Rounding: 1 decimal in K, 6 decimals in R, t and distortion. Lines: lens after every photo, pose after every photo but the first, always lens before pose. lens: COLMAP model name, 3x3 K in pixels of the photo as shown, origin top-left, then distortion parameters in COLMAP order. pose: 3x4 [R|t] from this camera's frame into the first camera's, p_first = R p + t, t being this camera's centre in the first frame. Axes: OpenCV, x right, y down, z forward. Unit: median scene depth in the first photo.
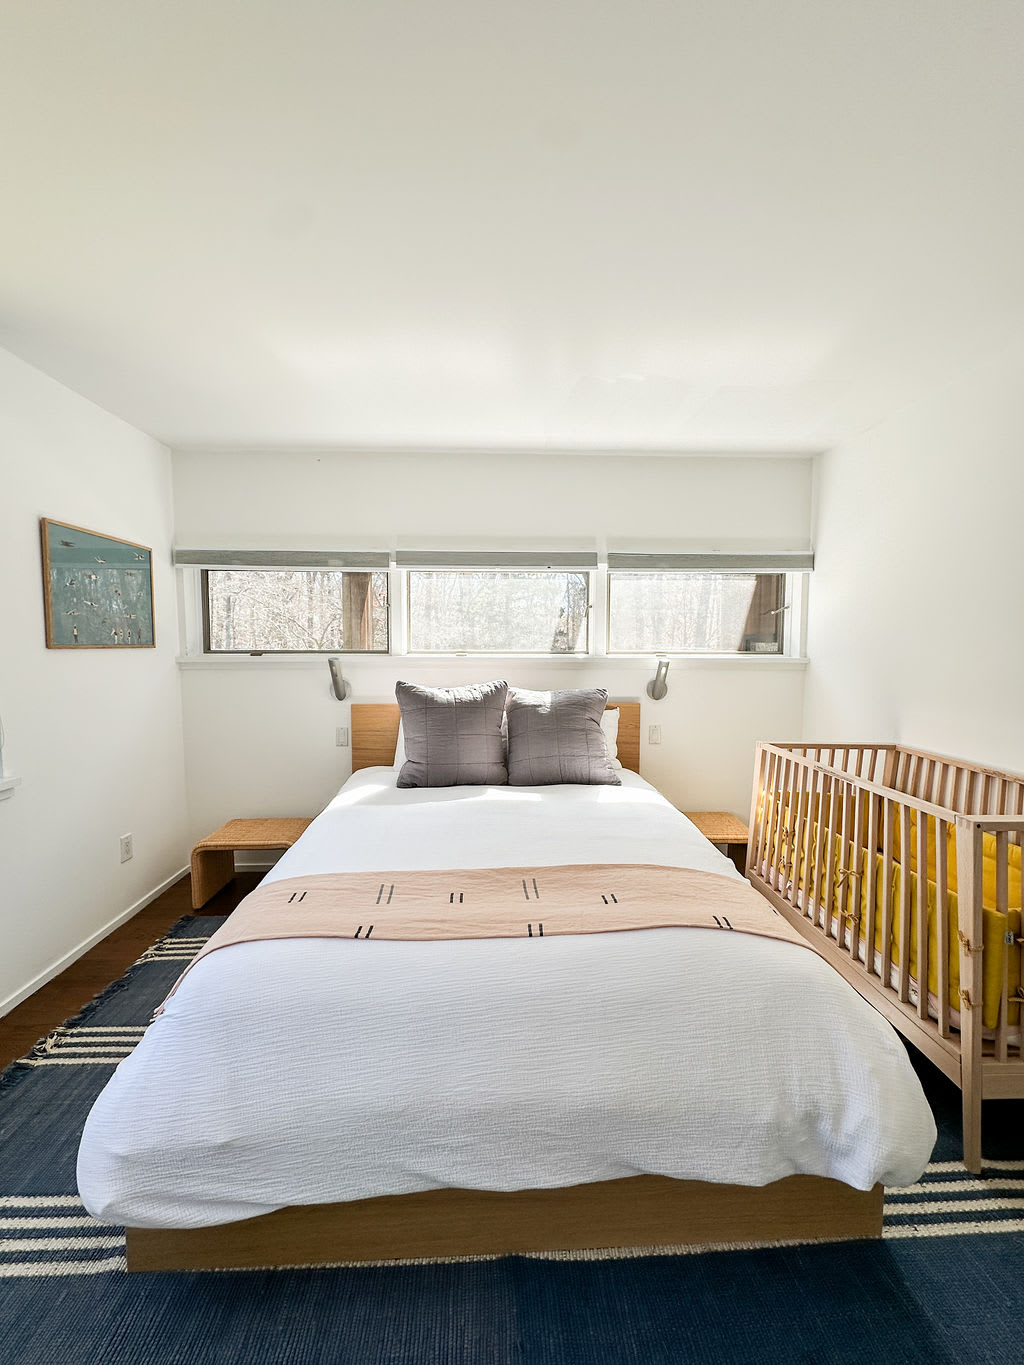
lens RADIAL K [[556.4, 0, 512.0], [0, 556.4, 682.5], [0, 0, 1]] dist [0.001178, 0.000276]
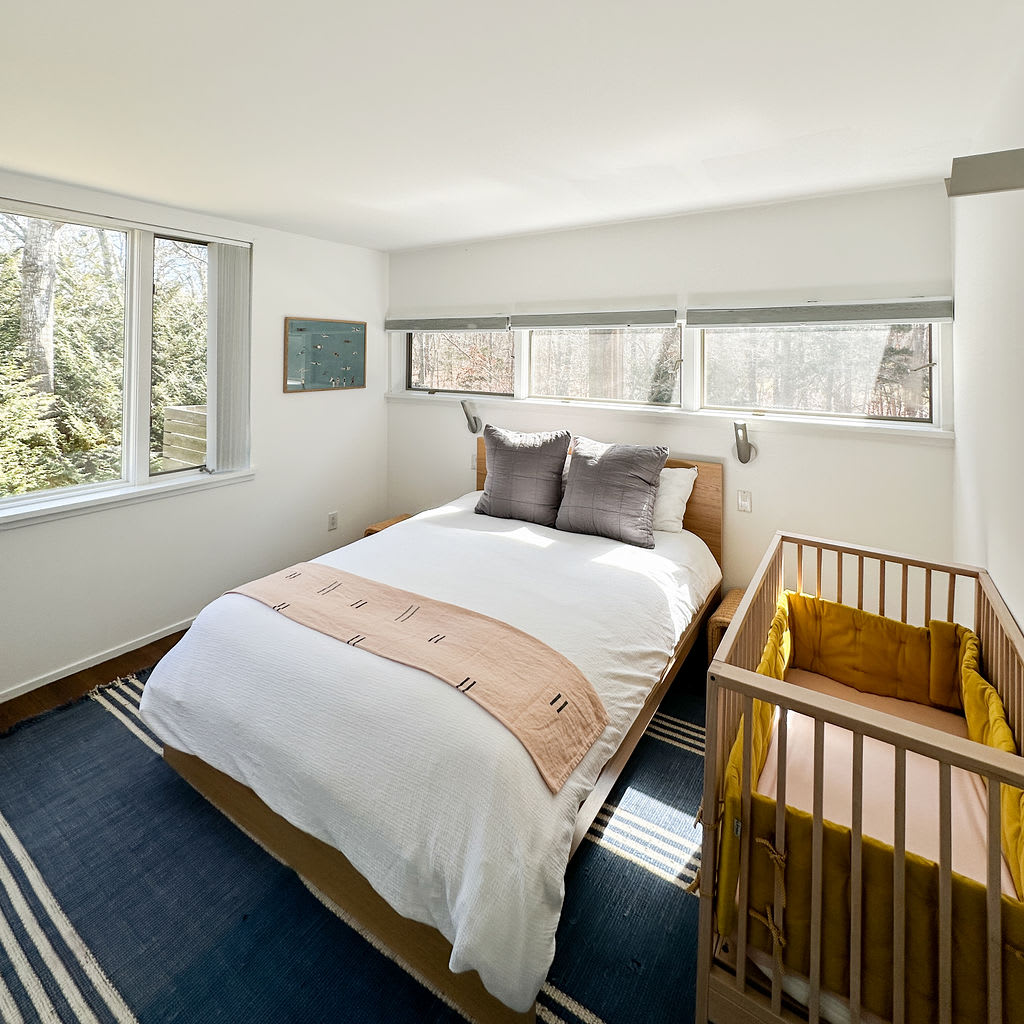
lens RADIAL K [[539.3, 0, 512.5], [0, 539.3, 340.3], [0, 0, 1]] dist [-0.004894, 0.001445]
pose [[0.817447, -0.007168, -0.575960, 0.511284], [-0.047881, 0.995616, -0.080348, -0.090865], [0.574011, 0.093257, 0.813520, 0.036526]]
